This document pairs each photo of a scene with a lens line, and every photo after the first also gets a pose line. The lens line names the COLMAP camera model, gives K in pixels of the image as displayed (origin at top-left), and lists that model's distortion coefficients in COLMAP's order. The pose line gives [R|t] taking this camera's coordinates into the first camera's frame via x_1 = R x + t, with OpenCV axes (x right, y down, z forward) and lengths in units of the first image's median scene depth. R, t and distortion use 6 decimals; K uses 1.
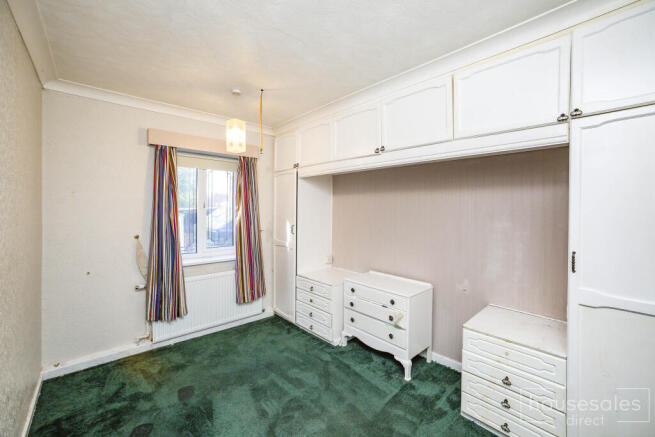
lens RADIAL K [[266.5, 0, 335.6], [0, 266.5, 213.1], [0, 0, 1]] dist [-0.001327, -0.000030]
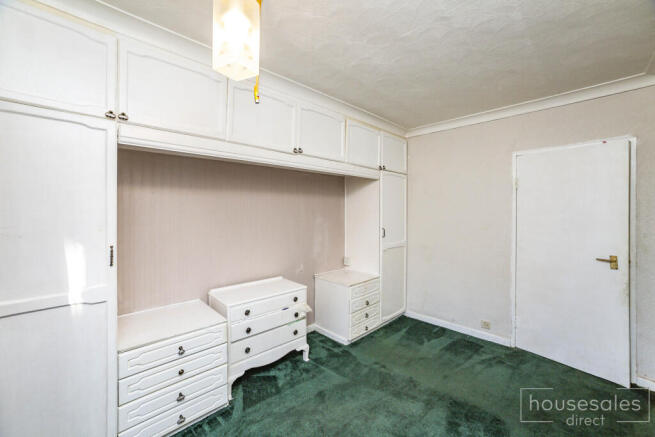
lens RADIAL K [[266.5, 0, 335.6], [0, 266.5, 213.1], [0, 0, 1]] dist [-0.001327, -0.000030]
pose [[-0.021313, -0.014100, 0.999673, -0.774851], [0.005726, 0.999882, 0.014225, -0.015077], [-0.999756, 0.006027, -0.021230, 0.809268]]
